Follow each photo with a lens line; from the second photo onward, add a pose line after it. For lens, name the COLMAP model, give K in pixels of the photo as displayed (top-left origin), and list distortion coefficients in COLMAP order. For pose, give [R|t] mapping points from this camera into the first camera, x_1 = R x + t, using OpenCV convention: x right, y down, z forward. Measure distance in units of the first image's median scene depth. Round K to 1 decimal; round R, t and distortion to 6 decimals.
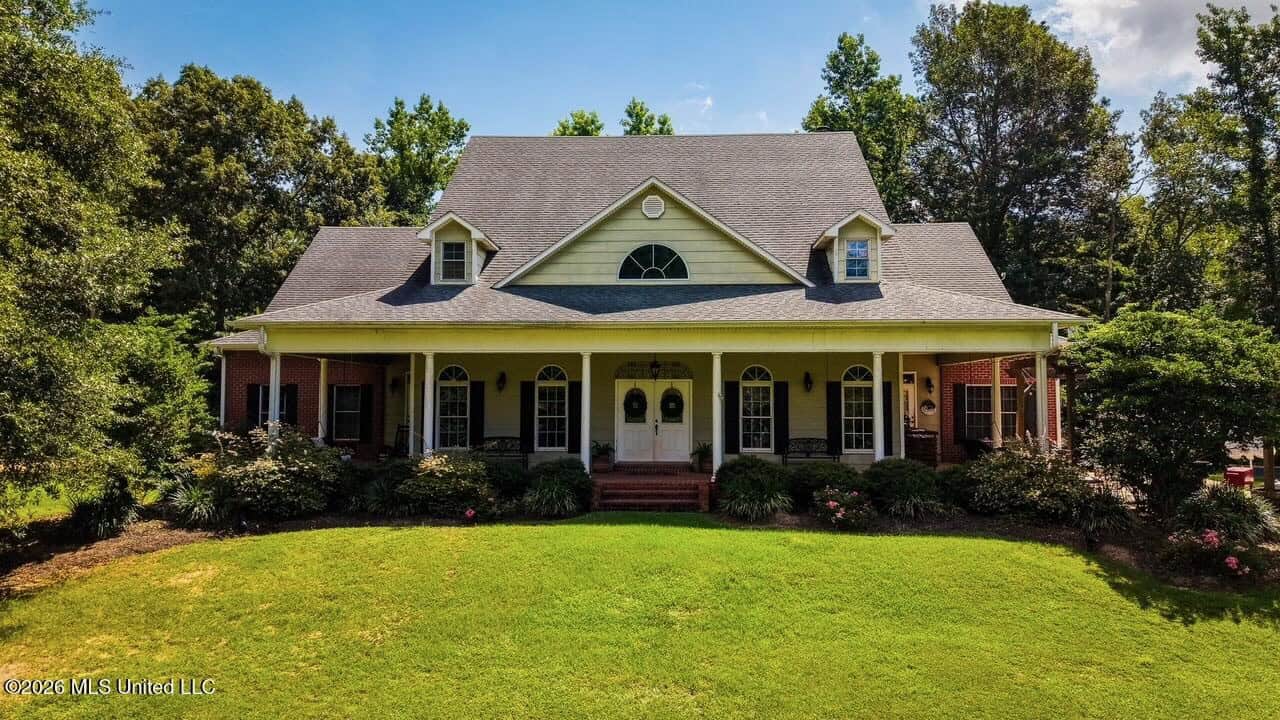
lens RADIAL K [[853.2, 0, 640.9], [0, 853.2, 365.4], [0, 0, 1]] dist [0.059893, -0.068320]
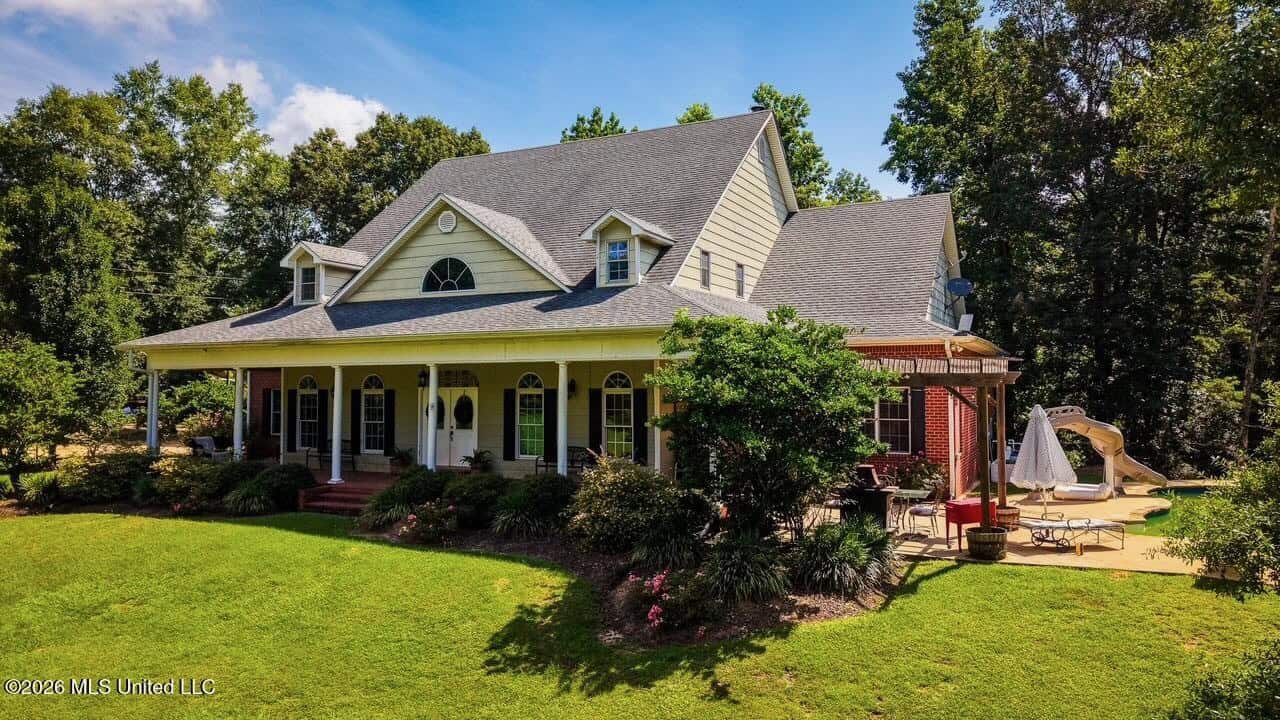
lens RADIAL K [[853.2, 0, 640.9], [0, 853.2, 365.4], [0, 0, 1]] dist [0.059893, -0.068320]
pose [[0.911380, -0.014300, -0.411318, 0.658592], [0.020386, 0.999738, 0.010415, -0.016610], [0.411062, -0.017877, 0.911432, 0.141655]]
